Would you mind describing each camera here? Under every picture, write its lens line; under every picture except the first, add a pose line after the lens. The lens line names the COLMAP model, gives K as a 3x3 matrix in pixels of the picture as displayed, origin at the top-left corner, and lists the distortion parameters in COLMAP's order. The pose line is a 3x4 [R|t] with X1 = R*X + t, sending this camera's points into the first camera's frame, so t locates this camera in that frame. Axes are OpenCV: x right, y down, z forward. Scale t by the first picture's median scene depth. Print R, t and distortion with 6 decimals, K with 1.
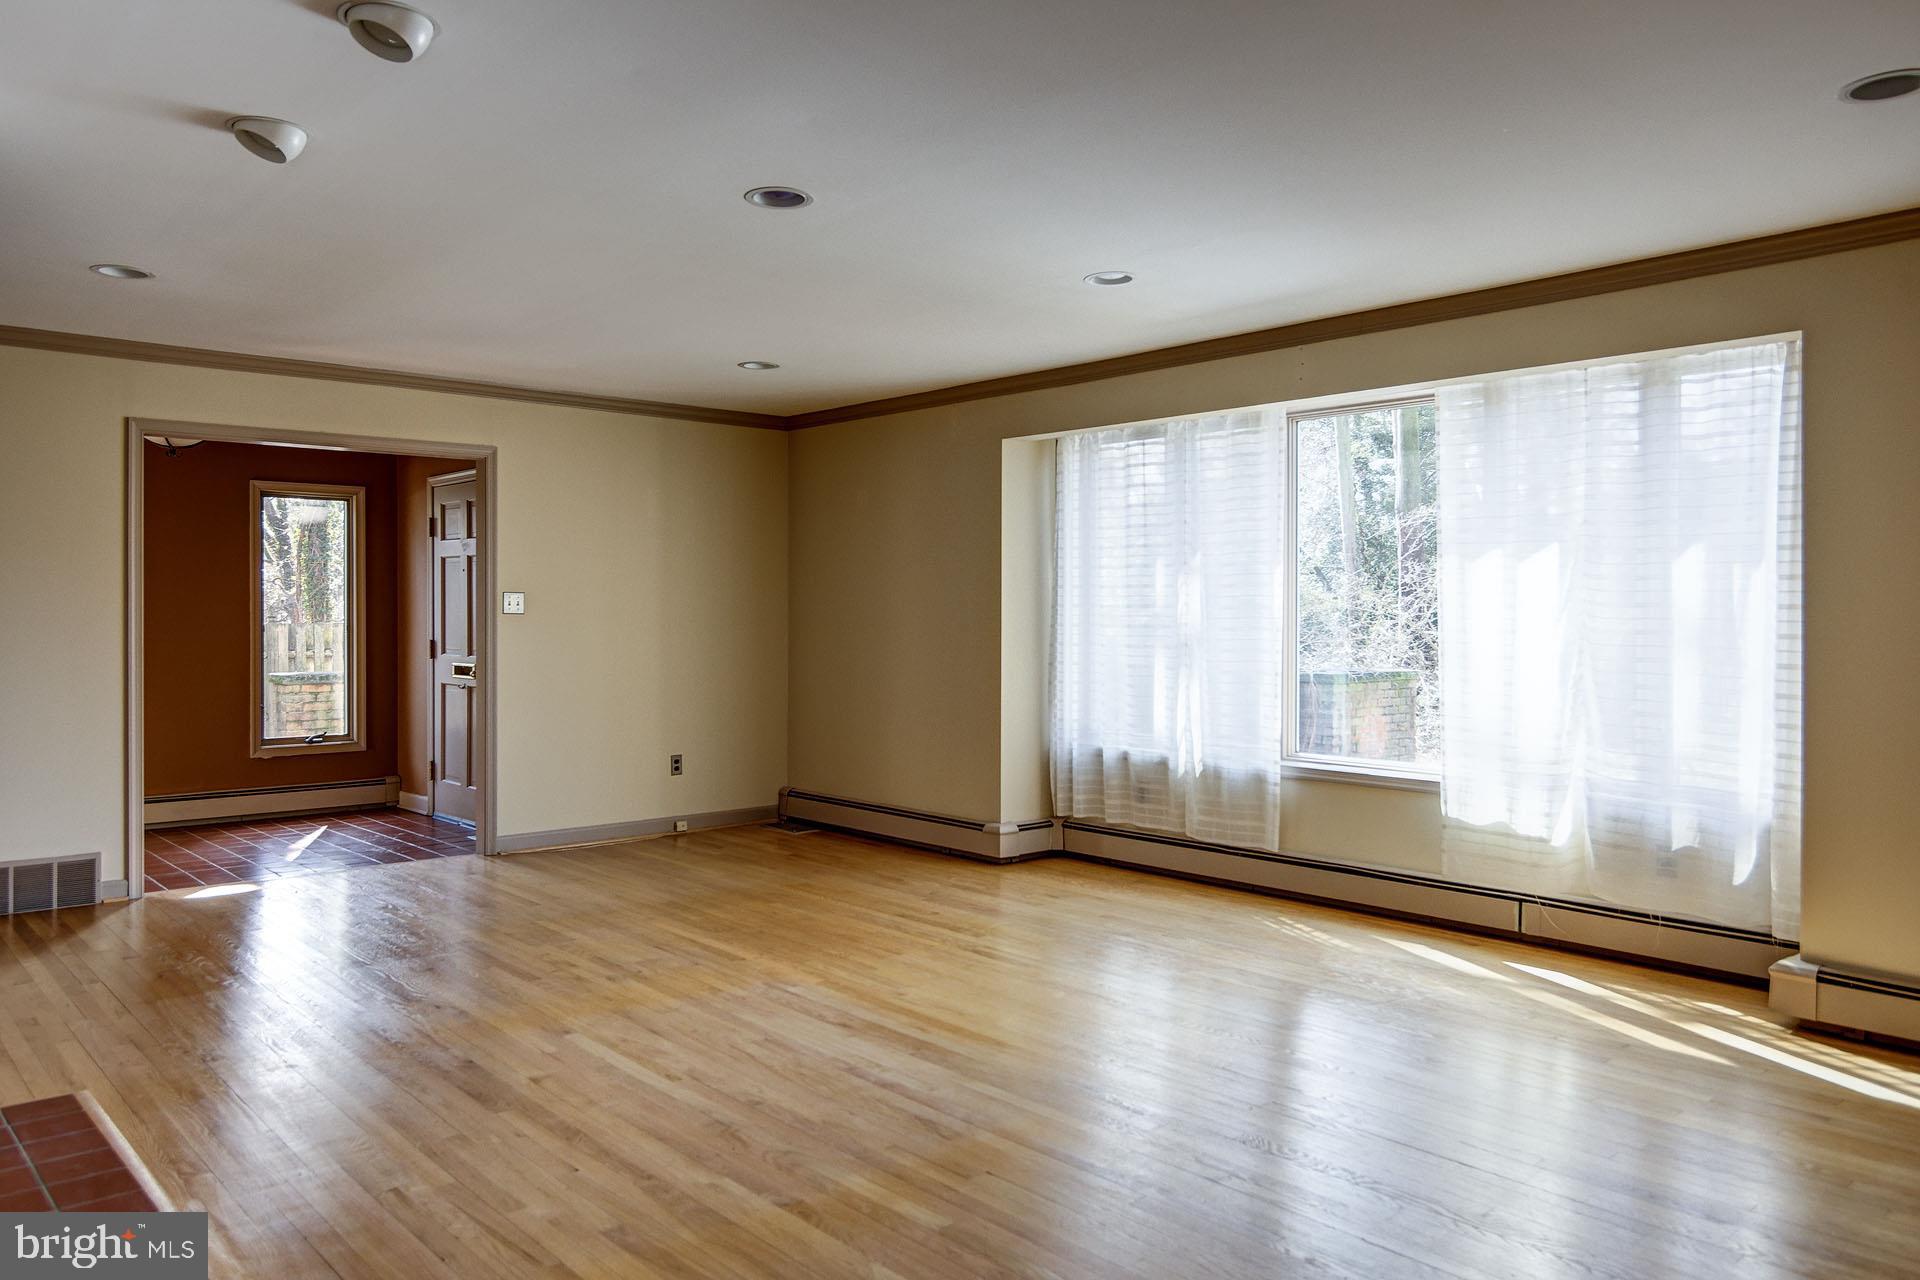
lens RADIAL K [[1390.8, 0, 960.0], [0, 1390.8, 640.0], [0, 0, 1]] dist [0.002945, 0.000717]
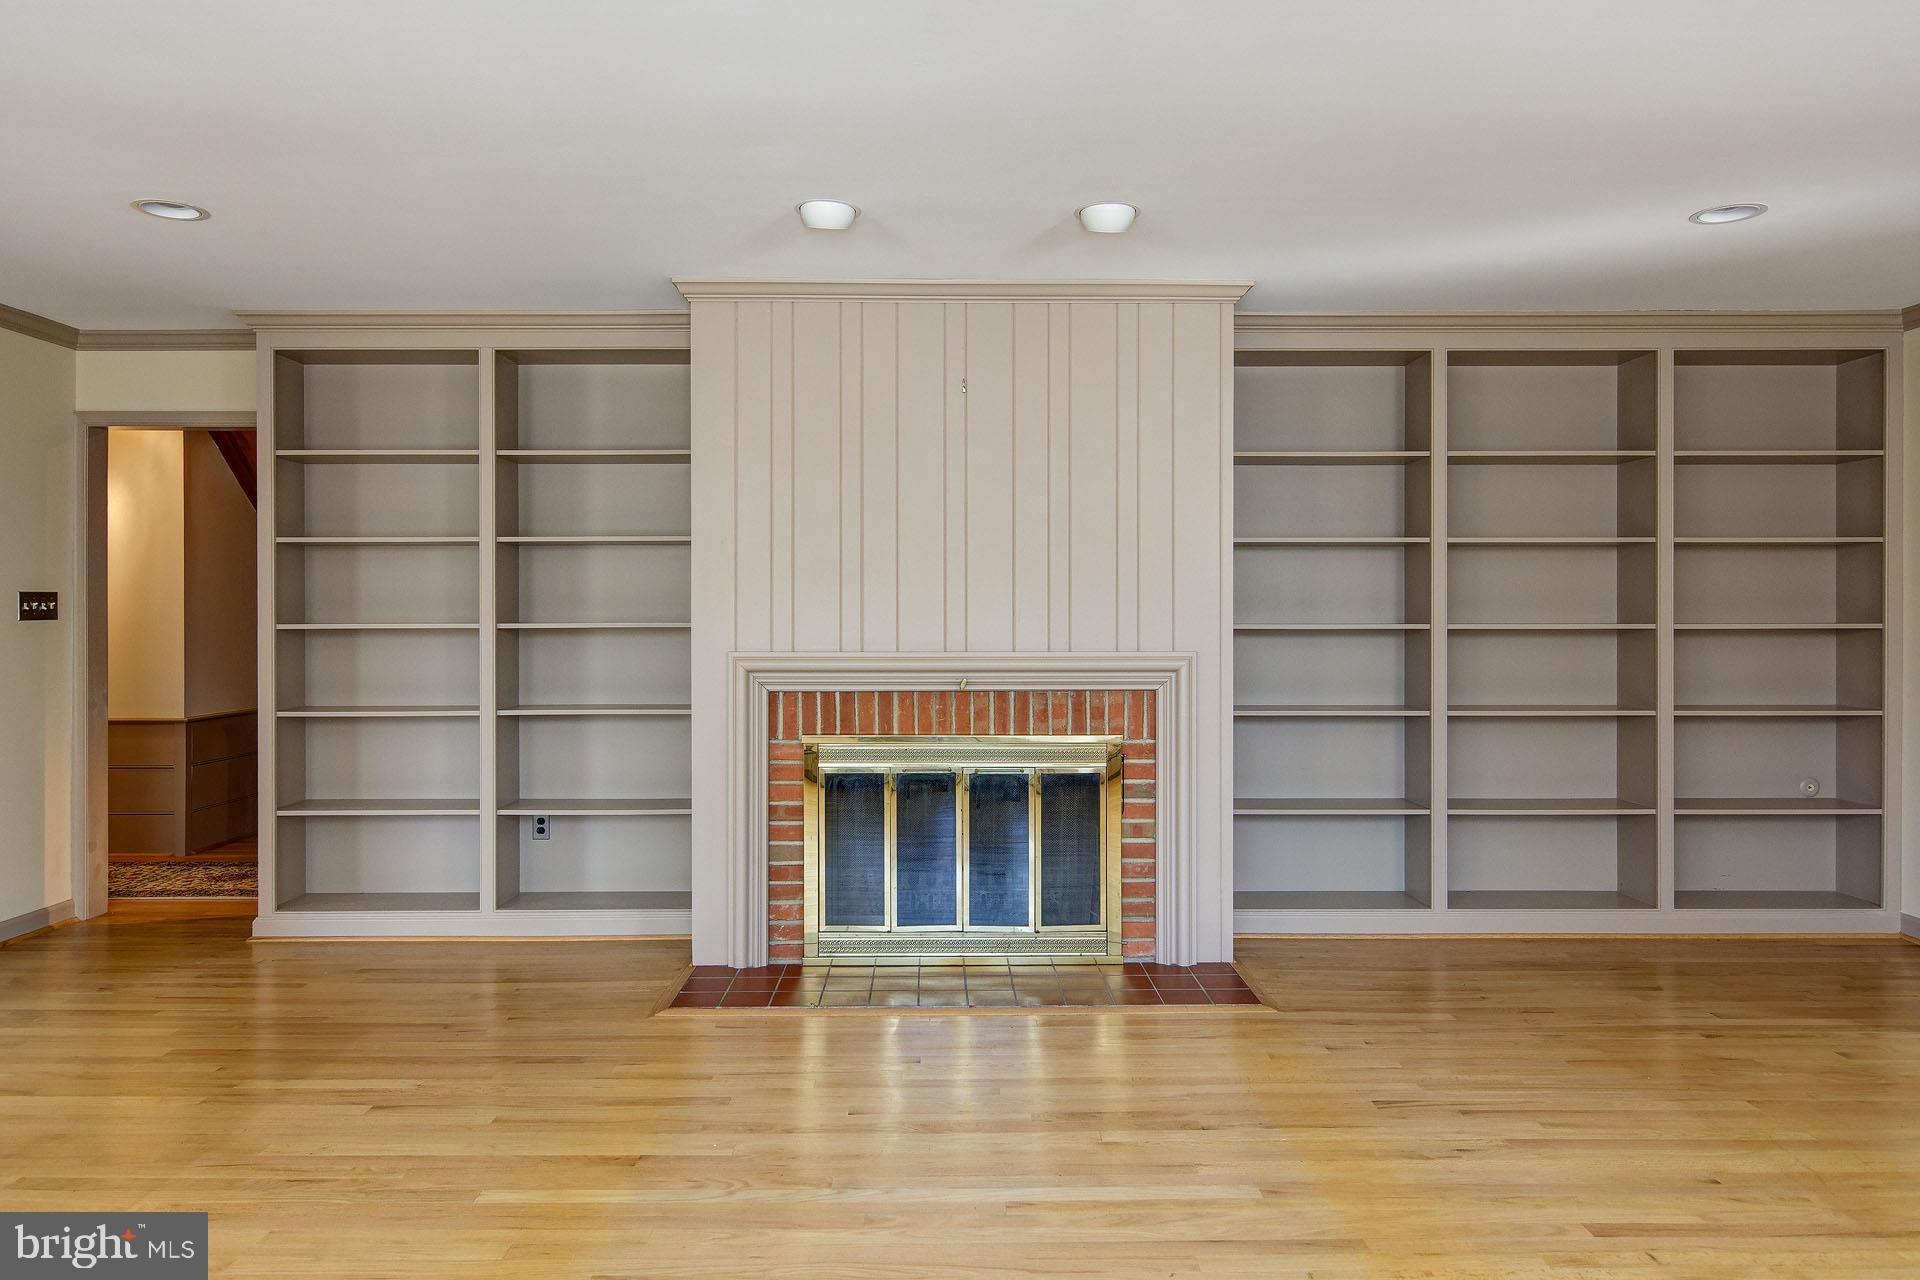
lens RADIAL K [[1218.8, 0, 960.0], [0, 1218.8, 640.0], [0, 0, 1]] dist [-0.000856, -0.000249]
pose [[-0.689846, 0.000935, -0.723956, 0.316113], [-0.009912, 0.999893, 0.010735, -0.006745], [0.723889, 0.014581, -0.689763, 1.488330]]
